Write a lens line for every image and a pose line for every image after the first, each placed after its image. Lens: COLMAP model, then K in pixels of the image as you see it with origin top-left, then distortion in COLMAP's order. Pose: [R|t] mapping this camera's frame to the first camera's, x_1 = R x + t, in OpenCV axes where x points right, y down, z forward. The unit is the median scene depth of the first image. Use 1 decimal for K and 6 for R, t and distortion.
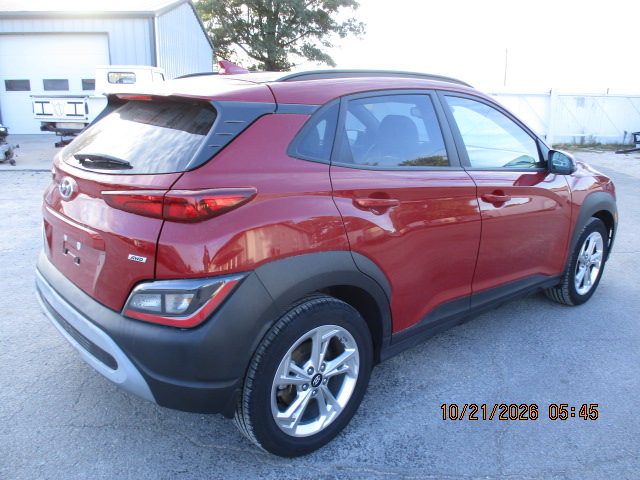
lens RADIAL K [[529.2, 0, 319.2], [0, 529.2, 251.5], [0, 0, 1]] dist [-0.038261, 0.005602]
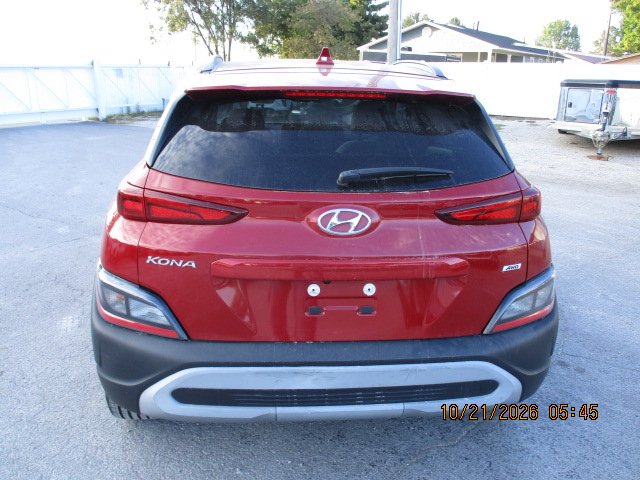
lens RADIAL K [[532.1, 0, 309.9], [0, 532.1, 247.1], [0, 0, 1]] dist [-0.047129, -0.003795]
pose [[0.602324, -0.260308, 0.754616, -0.143620], [0.224993, 0.962370, 0.152387, -0.028162], [-0.765887, 0.077997, 0.638226, 0.073859]]
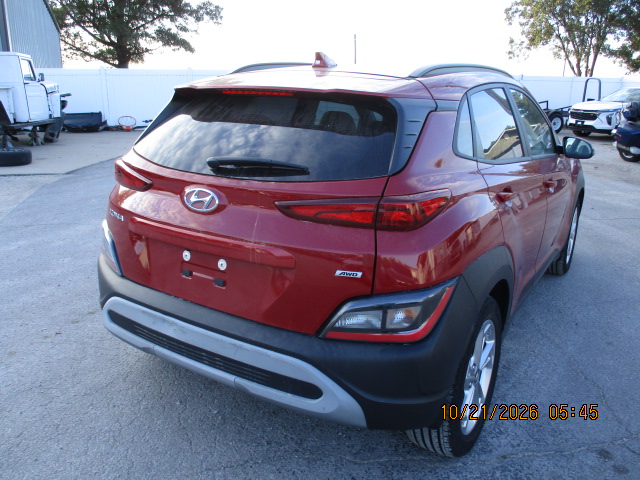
lens RADIAL K [[529.2, 0, 319.2], [0, 529.2, 251.5], [0, 0, 1]] dist [-0.038261, 0.005602]
pose [[0.960836, -0.089945, 0.262116, -0.070121], [0.083290, 0.995860, 0.036413, -0.007049], [-0.264306, -0.013155, 0.964349, 0.015083]]
